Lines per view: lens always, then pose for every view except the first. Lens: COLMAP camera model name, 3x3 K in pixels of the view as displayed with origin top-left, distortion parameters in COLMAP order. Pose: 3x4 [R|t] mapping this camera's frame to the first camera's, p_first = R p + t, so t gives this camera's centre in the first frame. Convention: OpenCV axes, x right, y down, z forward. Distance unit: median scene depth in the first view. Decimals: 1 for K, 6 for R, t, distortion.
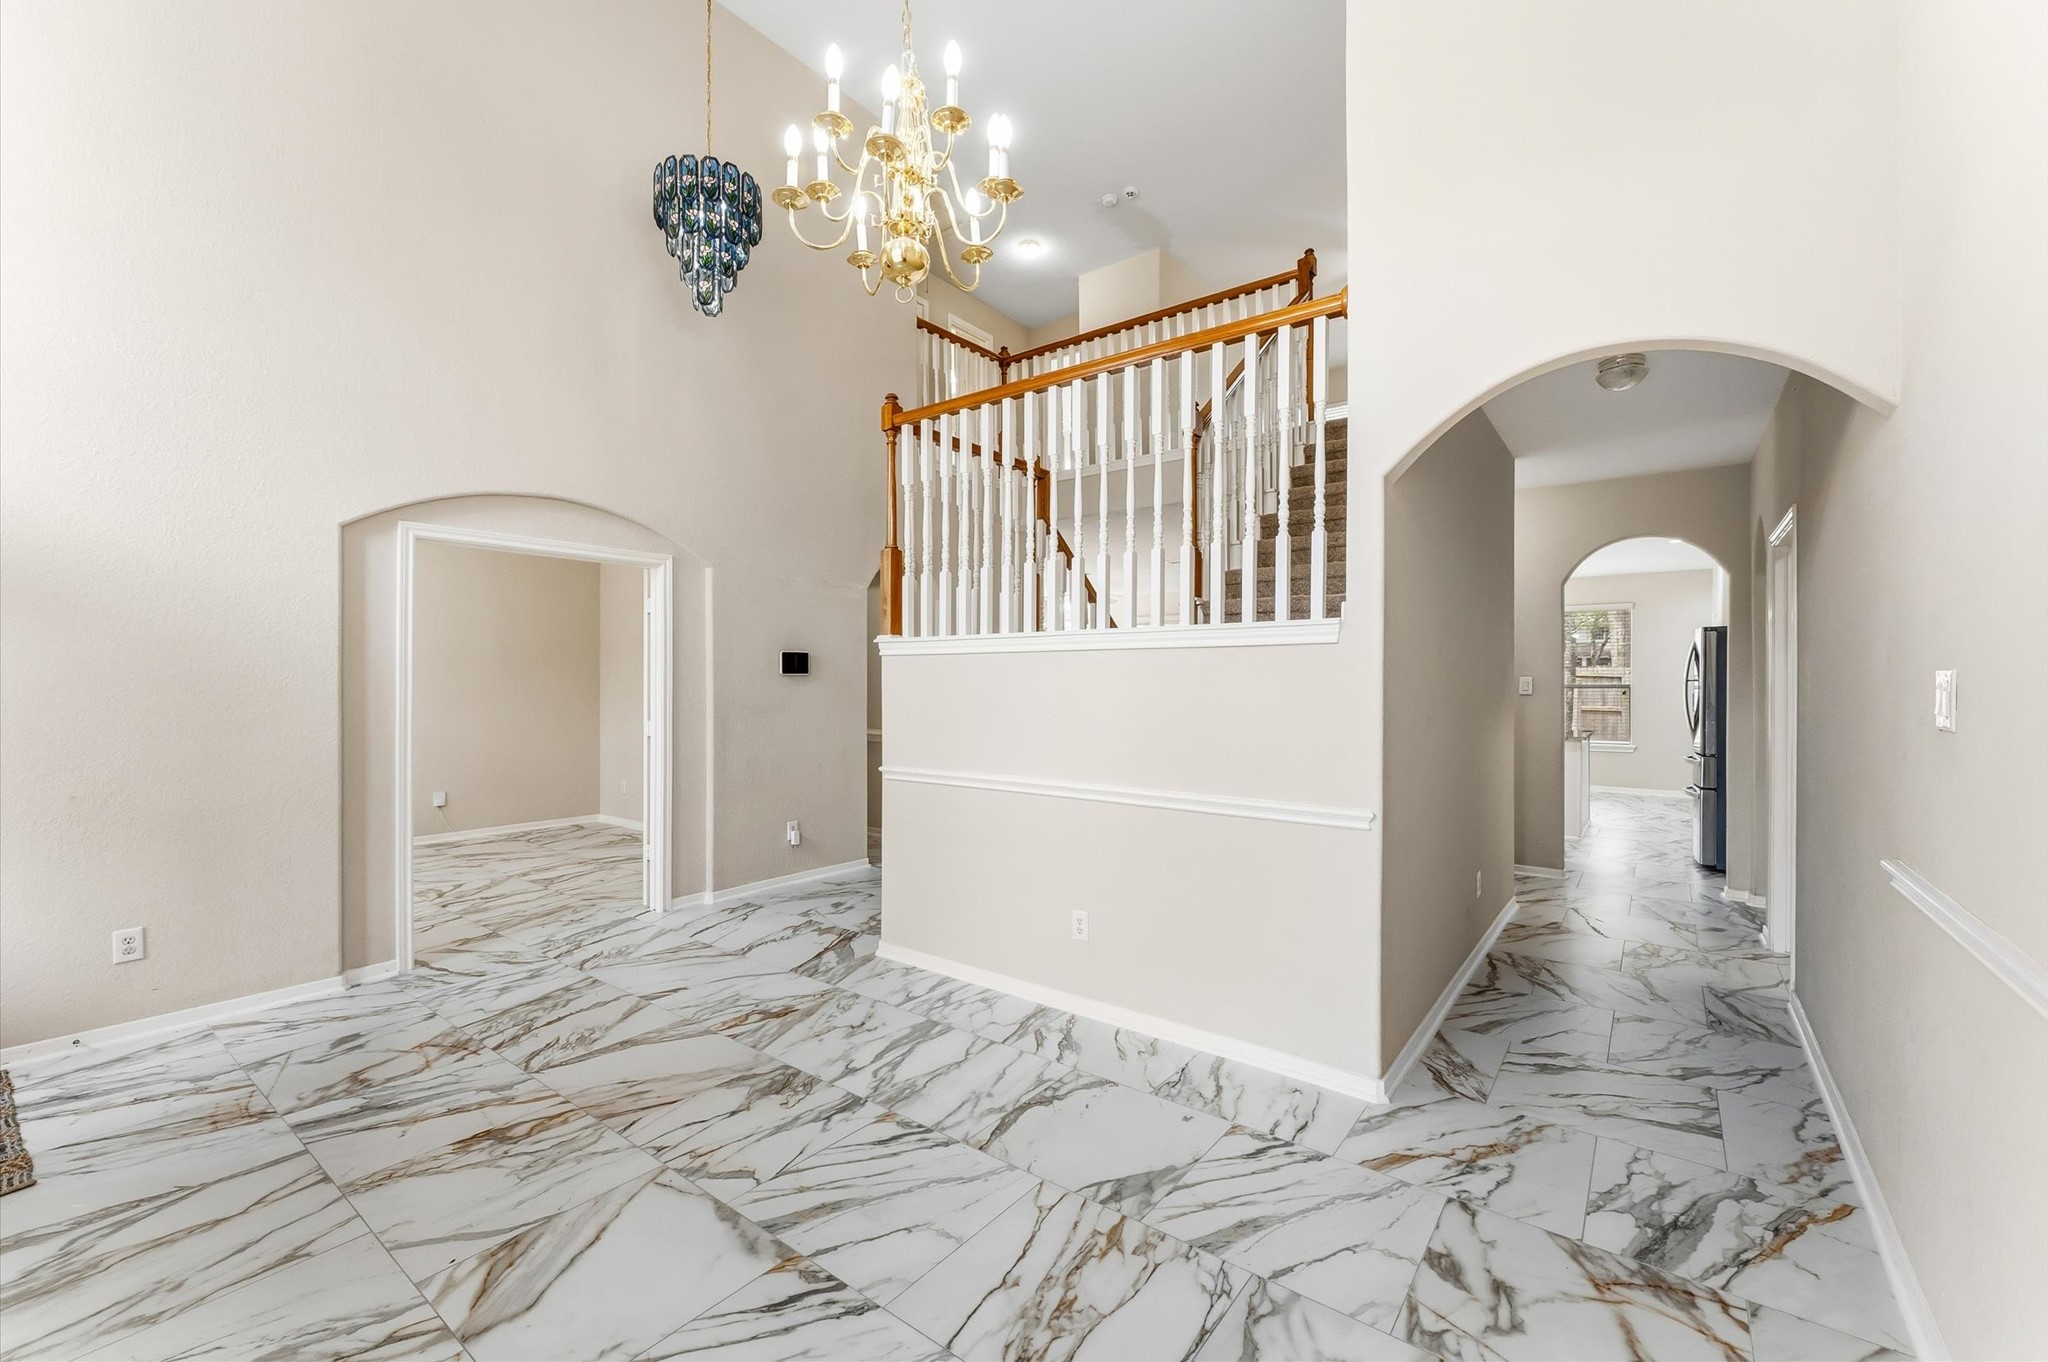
lens RADIAL K [[830.3, 0, 1023.4], [0, 830.3, 687.0], [0, 0, 1]] dist [-0.002003, 0.000340]
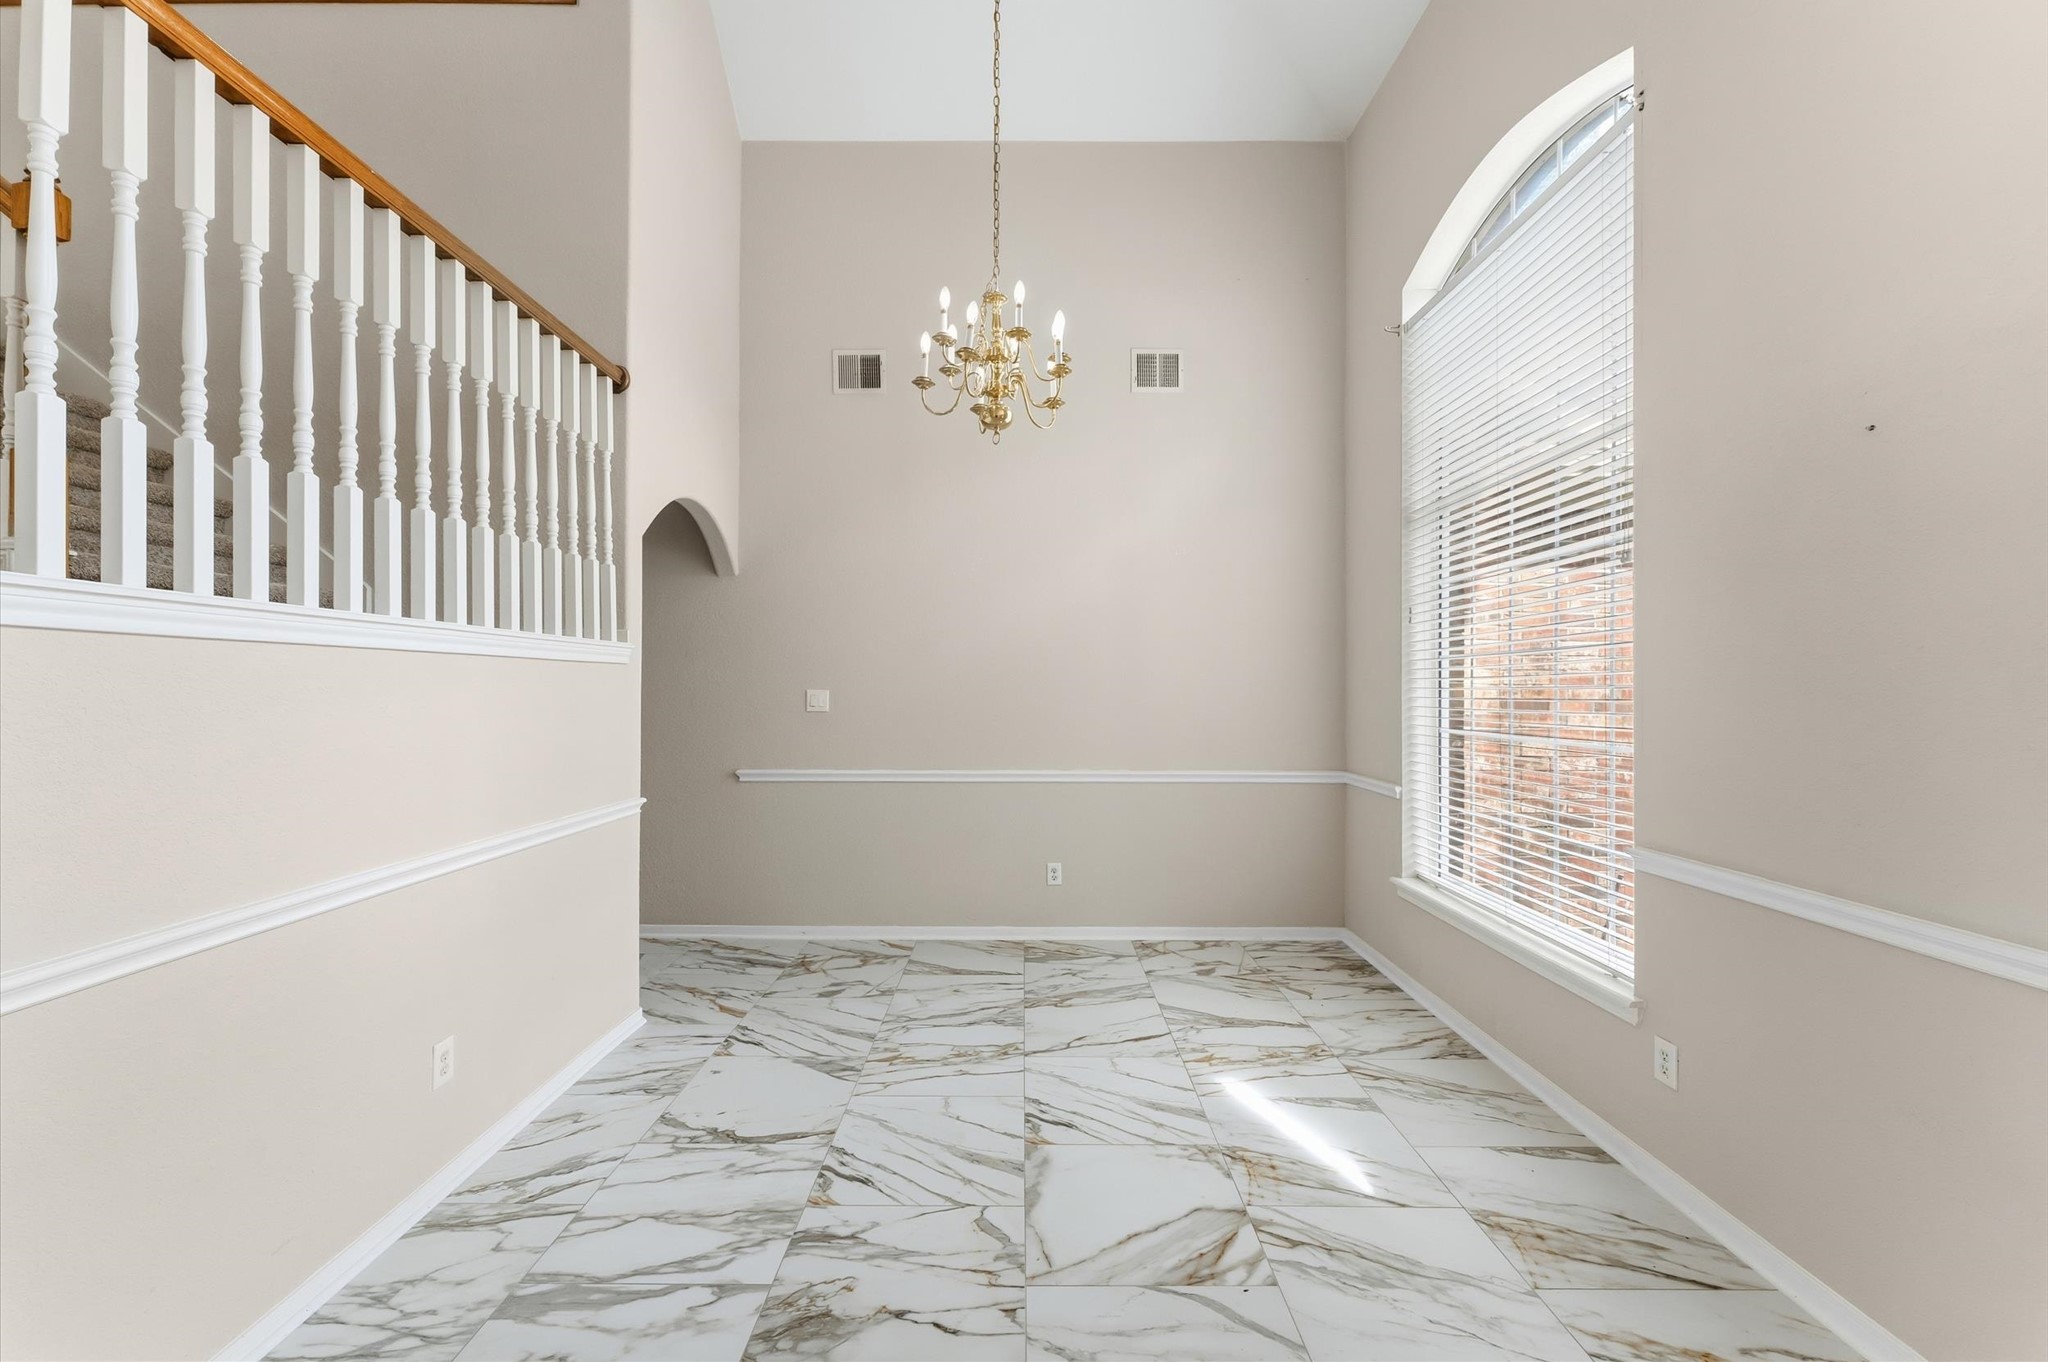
lens RADIAL K [[830.3, 0, 1016.3], [0, 830.3, 683.5], [0, 0, 1]] dist [-0.002003, 0.000340]
pose [[-0.603969, 0.000416, 0.797008, -1.133695], [-0.000439, 1.000000, -0.000855, -0.029207], [-0.797008, -0.000867, -0.603969, 1.569740]]
